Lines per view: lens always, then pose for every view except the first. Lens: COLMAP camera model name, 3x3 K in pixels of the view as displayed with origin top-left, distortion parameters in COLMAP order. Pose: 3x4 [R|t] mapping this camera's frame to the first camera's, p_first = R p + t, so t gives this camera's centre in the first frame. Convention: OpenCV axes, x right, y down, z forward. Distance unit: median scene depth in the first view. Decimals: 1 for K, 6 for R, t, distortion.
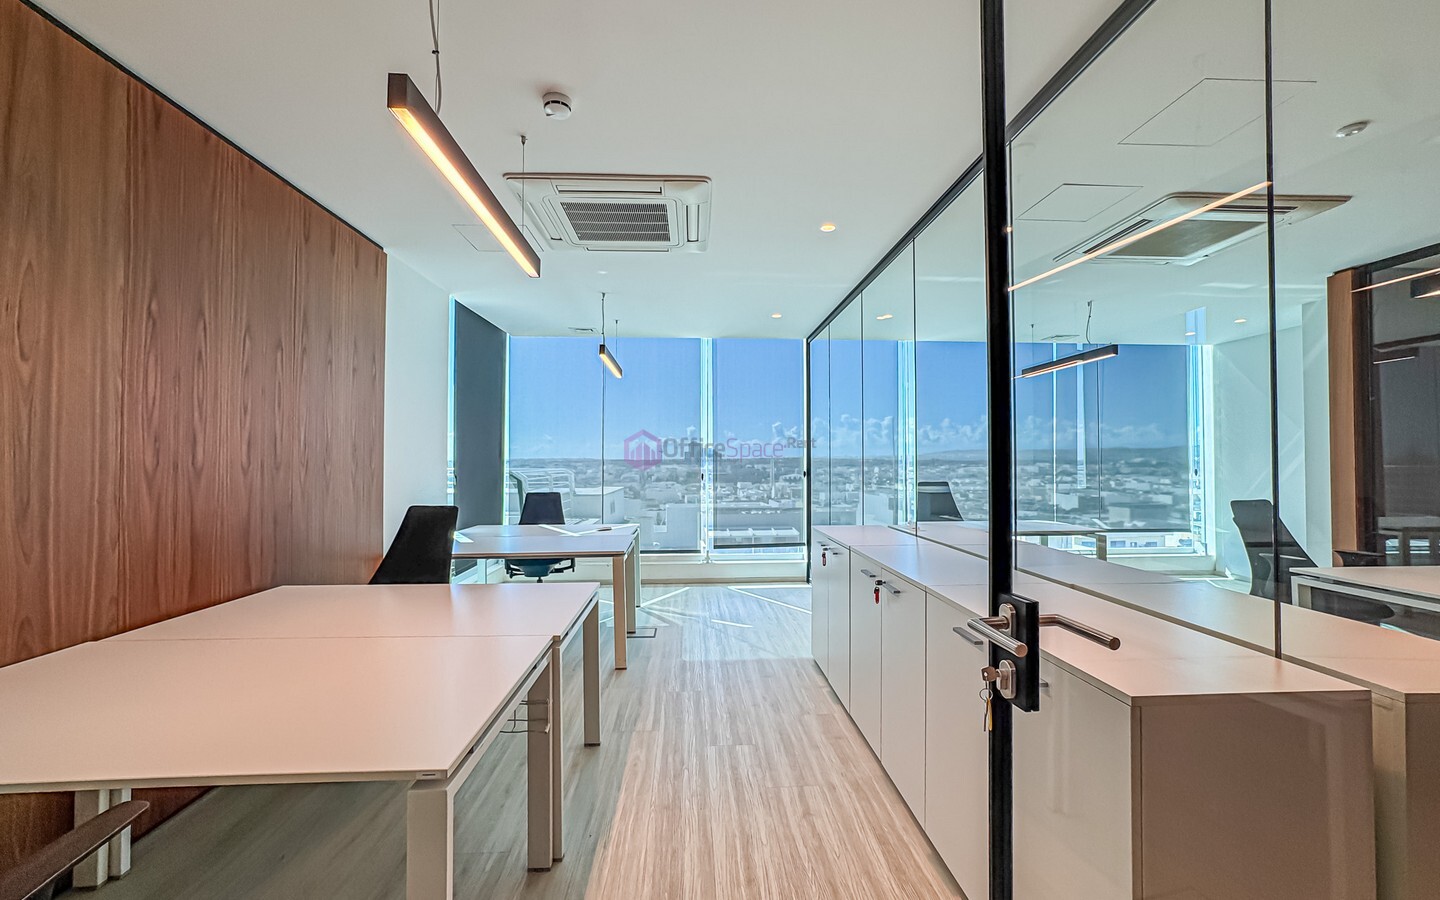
lens RADIAL K [[582.3, 0, 722.3], [0, 582.3, 451.9], [0, 0, 1]] dist [-0.036614, 0.016068]
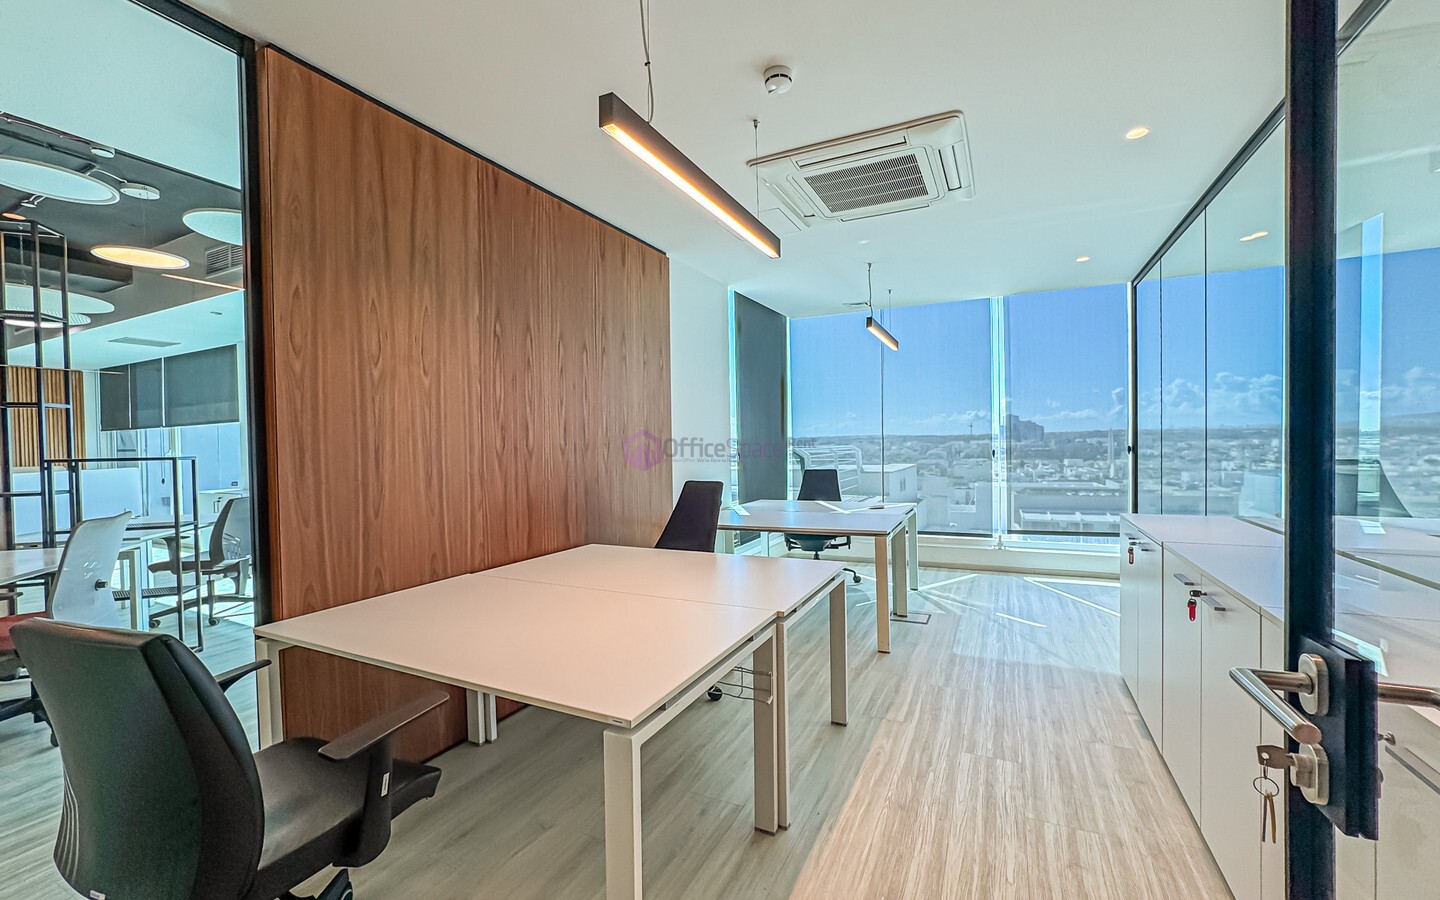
lens RADIAL K [[582.3, 0, 722.3], [0, 582.3, 451.9], [0, 0, 1]] dist [-0.036614, 0.016068]
pose [[0.872520, -0.005323, -0.488549, 0.093071], [0.024921, 0.999124, 0.033622, 0.001109], [0.487942, -0.041511, 0.871888, 0.056937]]
